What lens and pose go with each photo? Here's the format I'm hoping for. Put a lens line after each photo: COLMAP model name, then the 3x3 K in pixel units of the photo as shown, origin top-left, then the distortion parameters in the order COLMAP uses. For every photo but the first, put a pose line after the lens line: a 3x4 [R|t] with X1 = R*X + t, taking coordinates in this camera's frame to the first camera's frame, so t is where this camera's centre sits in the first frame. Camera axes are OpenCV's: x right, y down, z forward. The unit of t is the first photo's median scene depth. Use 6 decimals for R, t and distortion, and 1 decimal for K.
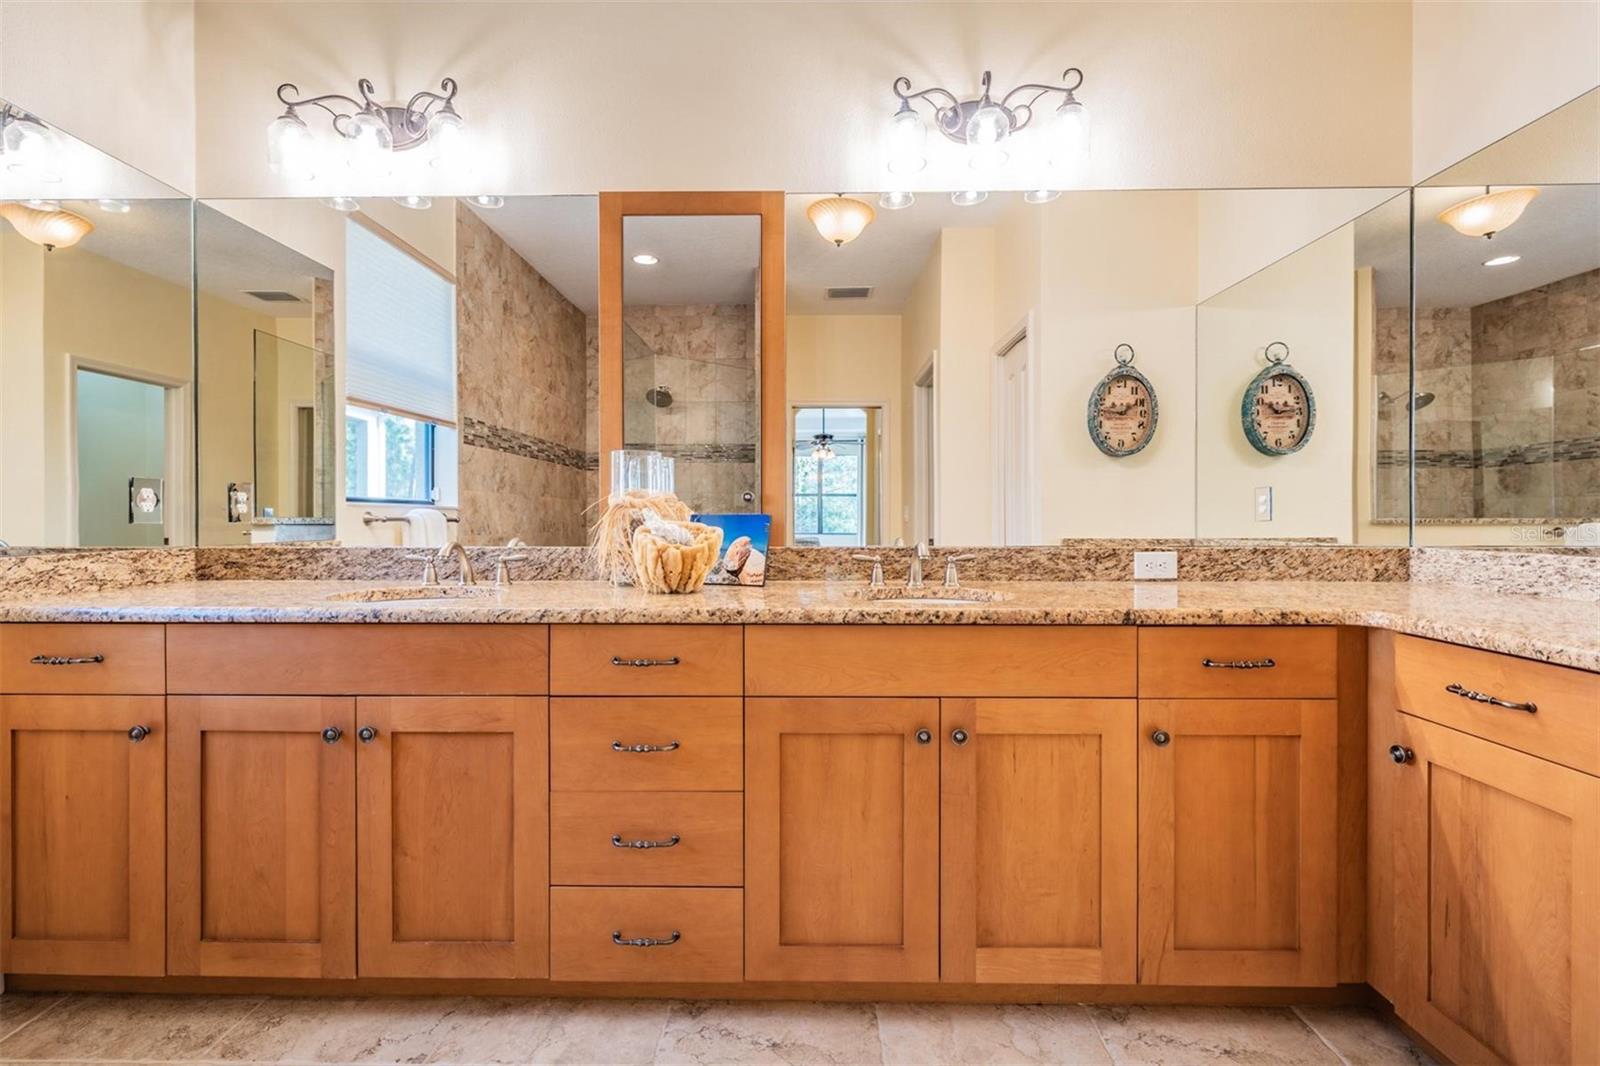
lens RADIAL K [[700.6, 0, 802.1], [0, 700.6, 518.5], [0, 0, 1]] dist [-0.000999, 0.000279]
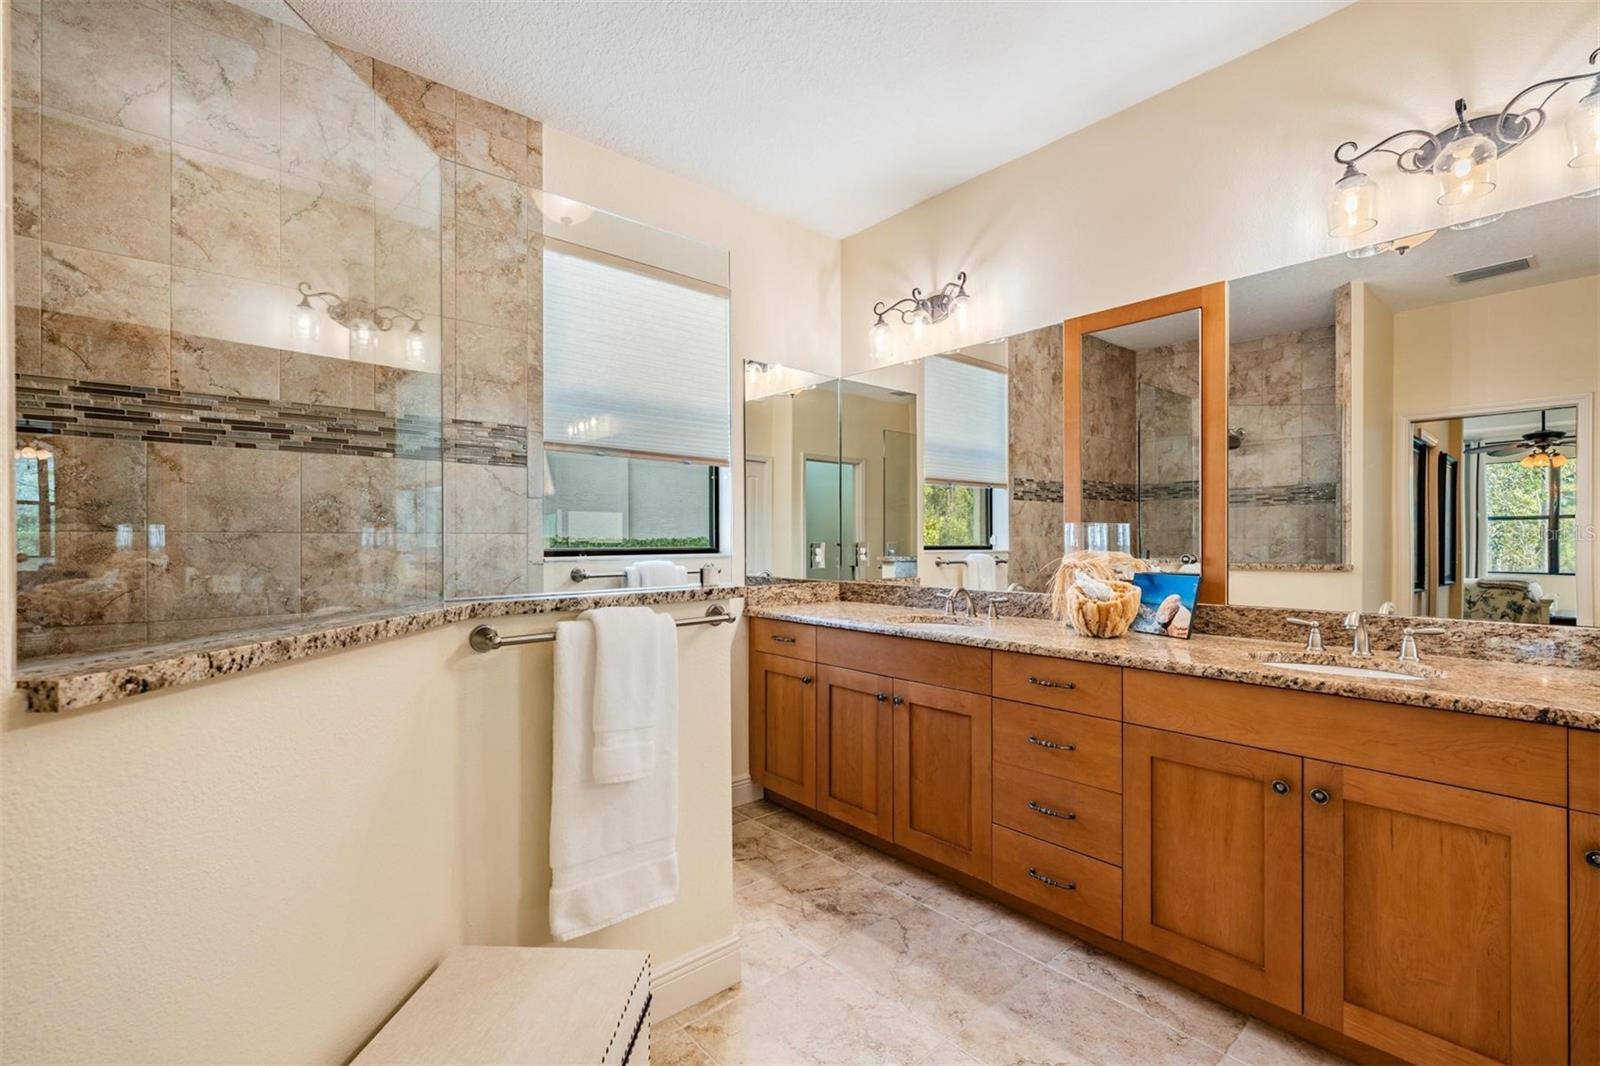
lens RADIAL K [[700.6, 0, 793.9], [0, 700.6, 538.5], [0, 0, 1]] dist [-0.000999, 0.000279]
pose [[0.668551, -0.000873, -0.743665, 0.475809], [-0.003200, 0.999987, -0.004051, -0.080125], [0.743659, 0.005088, 0.668540, -0.329139]]
